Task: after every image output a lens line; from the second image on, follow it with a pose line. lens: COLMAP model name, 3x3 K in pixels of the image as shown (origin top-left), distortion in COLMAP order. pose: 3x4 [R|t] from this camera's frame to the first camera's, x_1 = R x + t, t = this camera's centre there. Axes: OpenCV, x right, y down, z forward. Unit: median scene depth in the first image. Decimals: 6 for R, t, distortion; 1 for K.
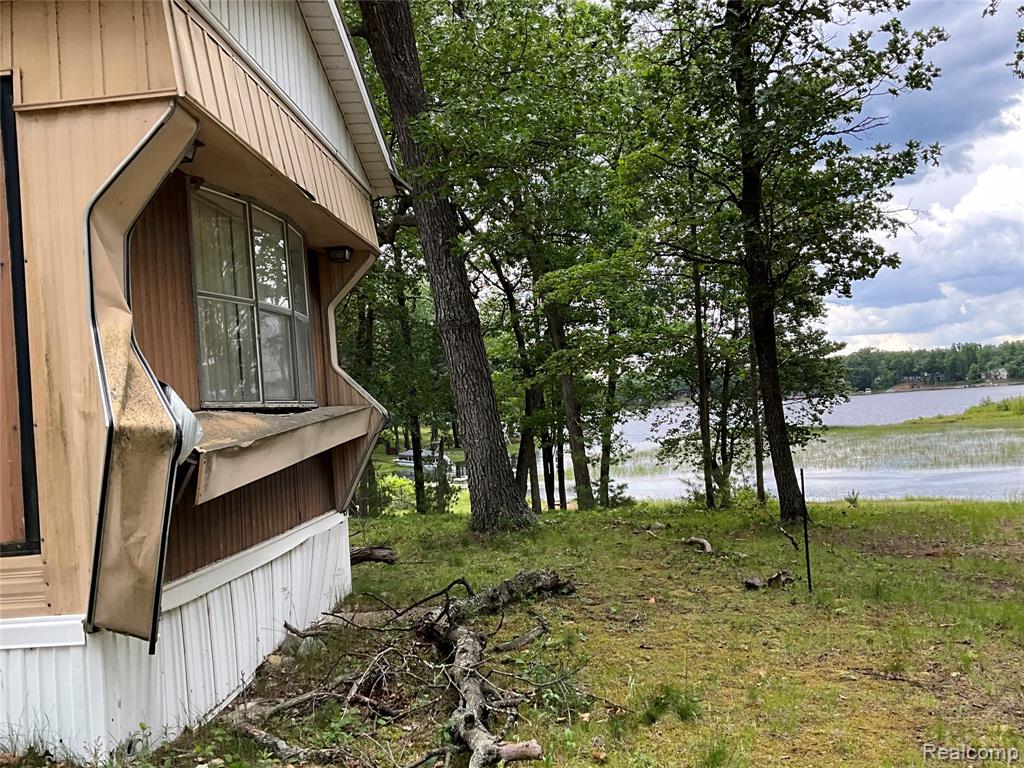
lens RADIAL K [[961.5, 0, 509.8], [0, 961.5, 385.5], [0, 0, 1]] dist [0.016493, 0.000000]
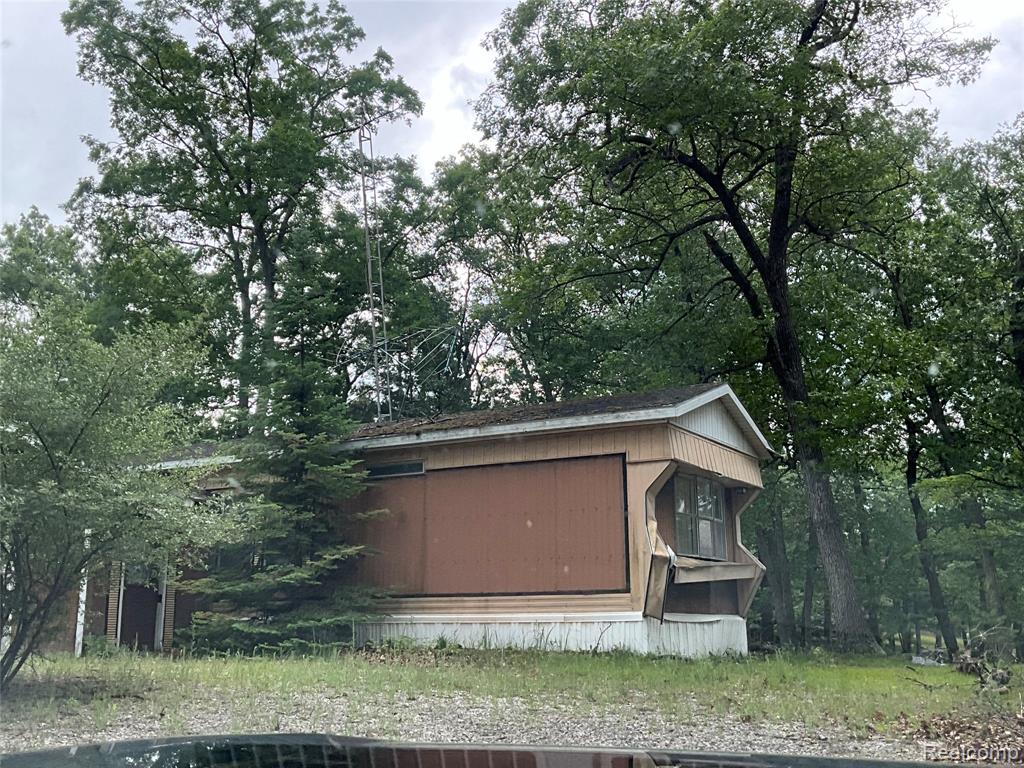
lens RADIAL K [[1104.8, 0, 511.5], [0, 1104.8, 384.8], [0, 0, 1]] dist [0.003106, 0.000000]
pose [[0.897559, -0.033968, -0.439584, 0.863510], [-0.043843, 0.985210, -0.165649, 0.113384], [0.438709, 0.167952, 0.882795, -2.711010]]
